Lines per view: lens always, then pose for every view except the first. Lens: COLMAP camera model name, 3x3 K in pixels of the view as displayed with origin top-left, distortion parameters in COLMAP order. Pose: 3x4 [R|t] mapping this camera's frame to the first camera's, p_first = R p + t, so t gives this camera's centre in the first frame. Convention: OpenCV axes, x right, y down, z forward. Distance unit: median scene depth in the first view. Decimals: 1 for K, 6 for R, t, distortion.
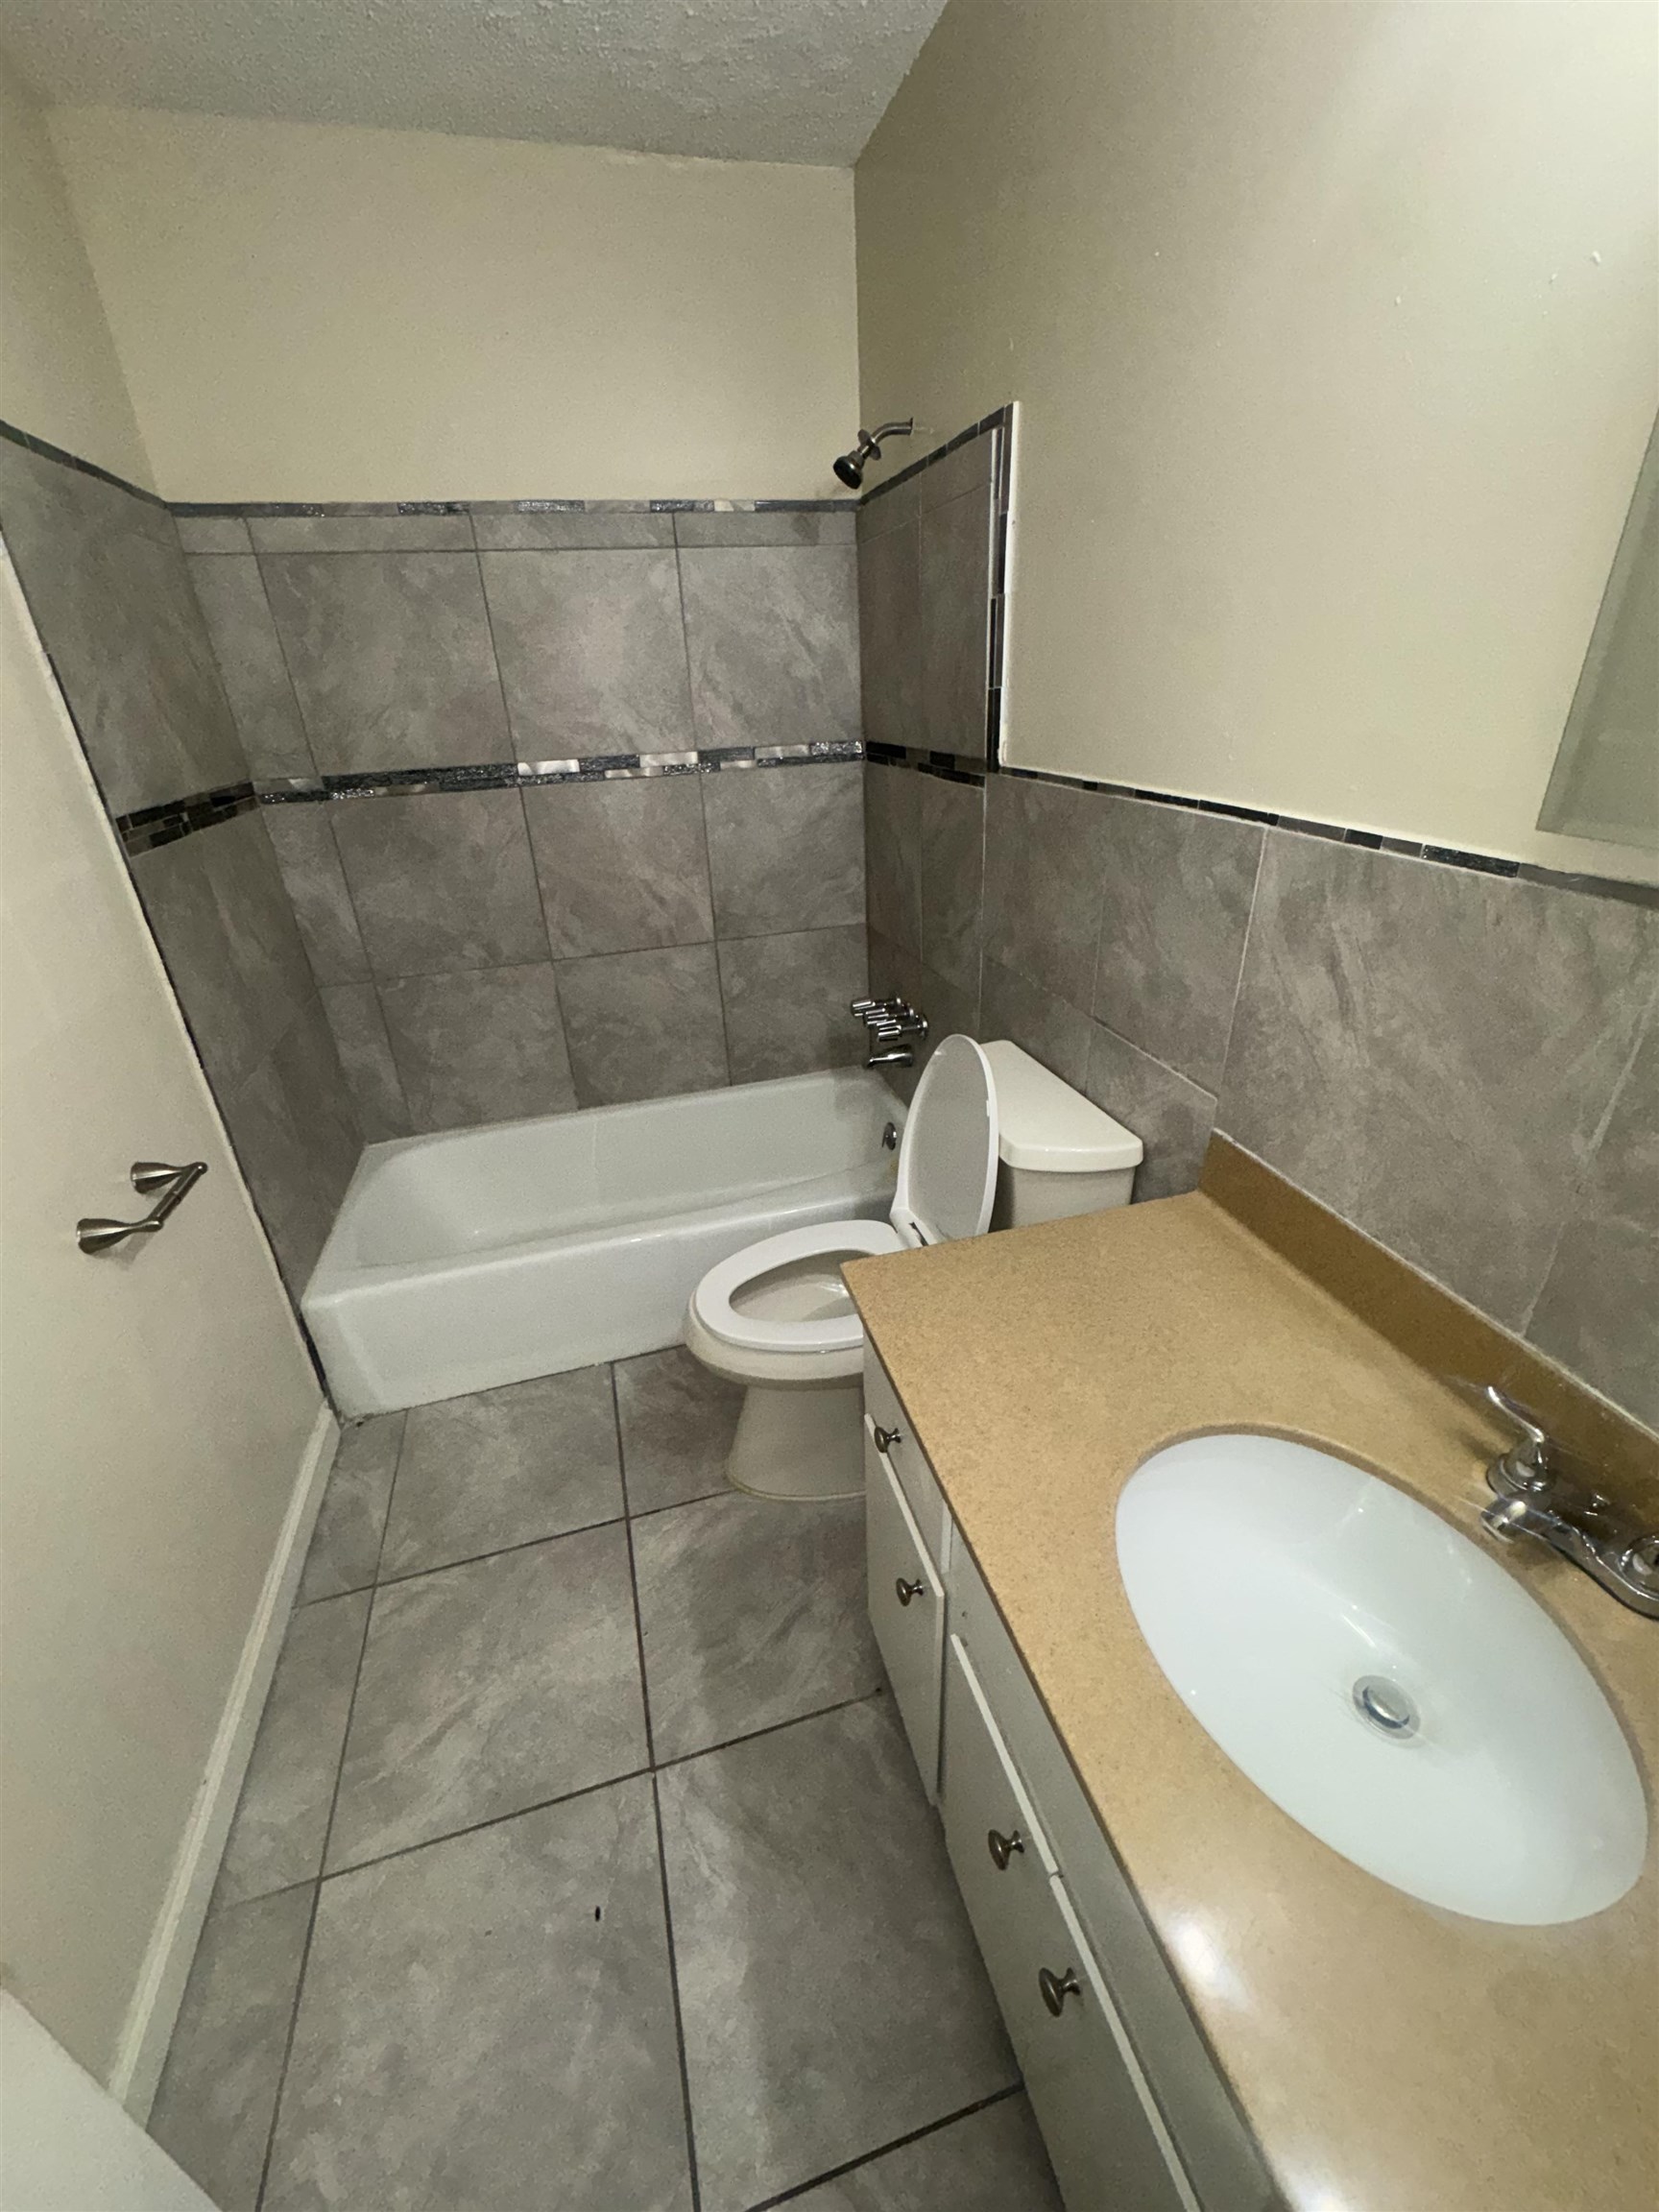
lens RADIAL K [[887.5, 0, 829.5], [0, 887.5, 1106.0], [0, 0, 1]] dist [-0.000092, -0.000093]
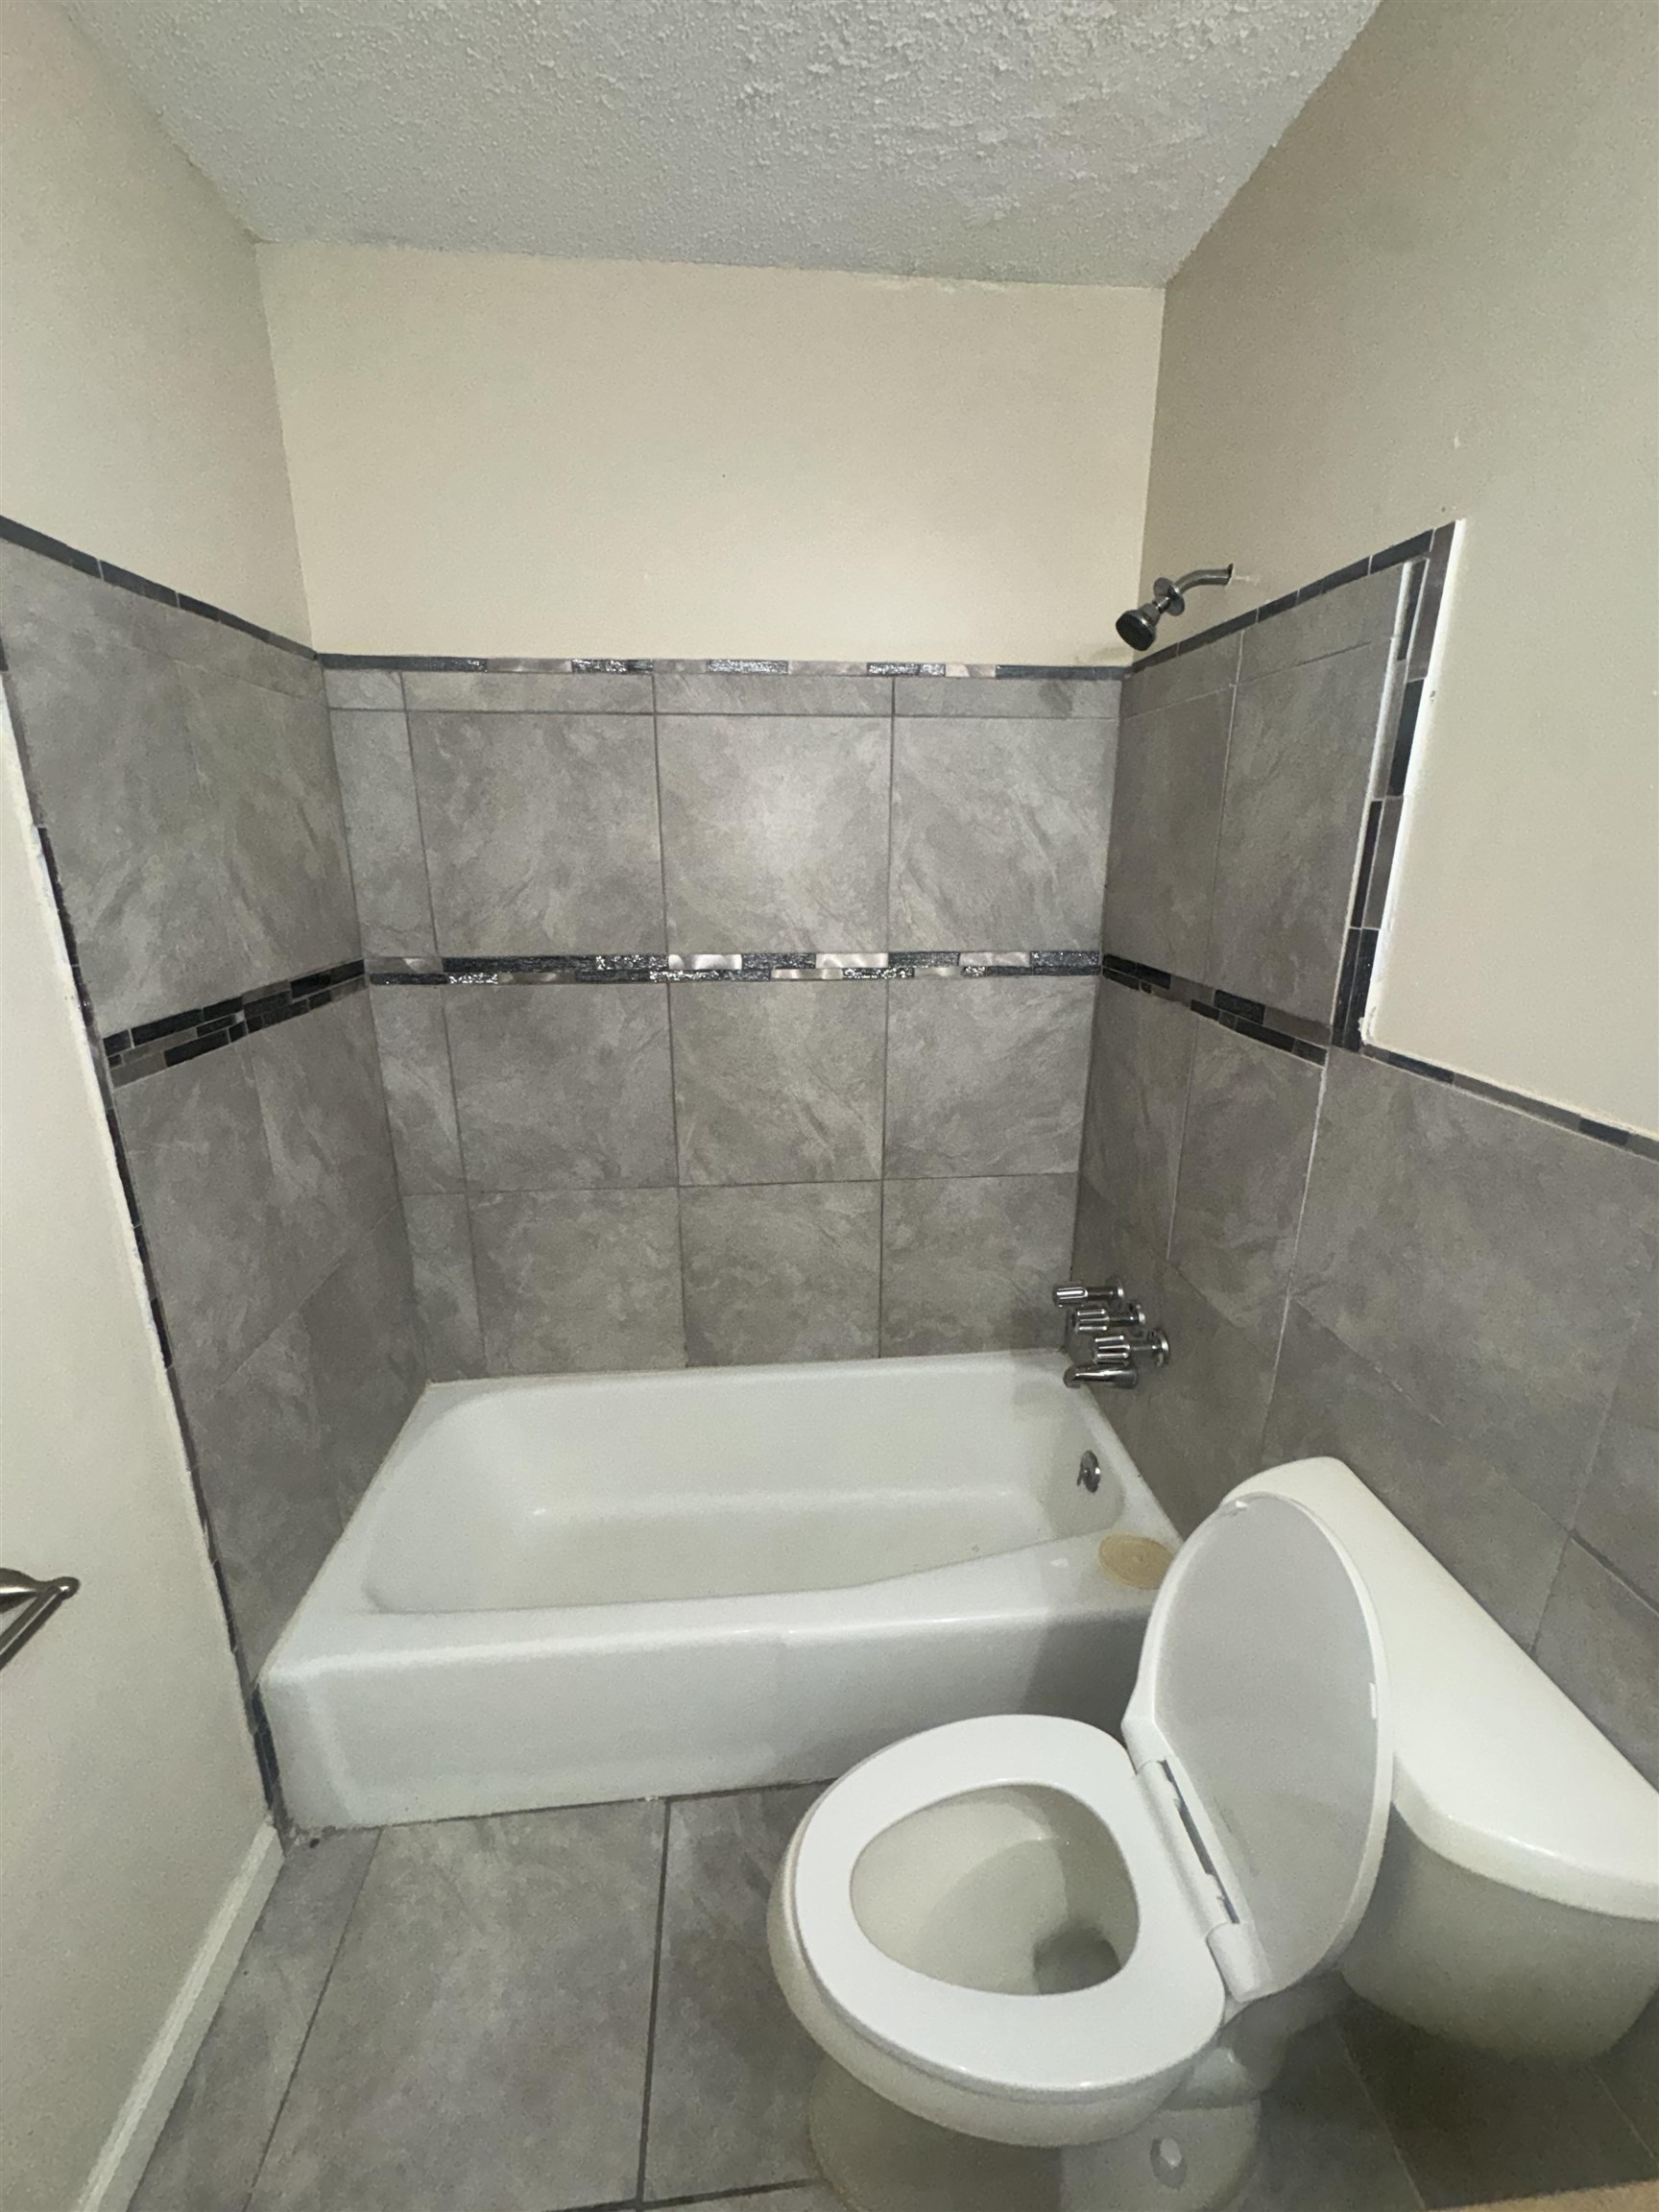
lens RADIAL K [[887.5, 0, 829.5], [0, 887.5, 1106.0], [0, 0, 1]] dist [-0.000092, -0.000093]
pose [[0.981458, 0.097953, -0.164758, -0.061480], [-0.121423, 0.982820, -0.139001, -0.162156], [0.148312, 0.156429, 0.976490, 0.258751]]
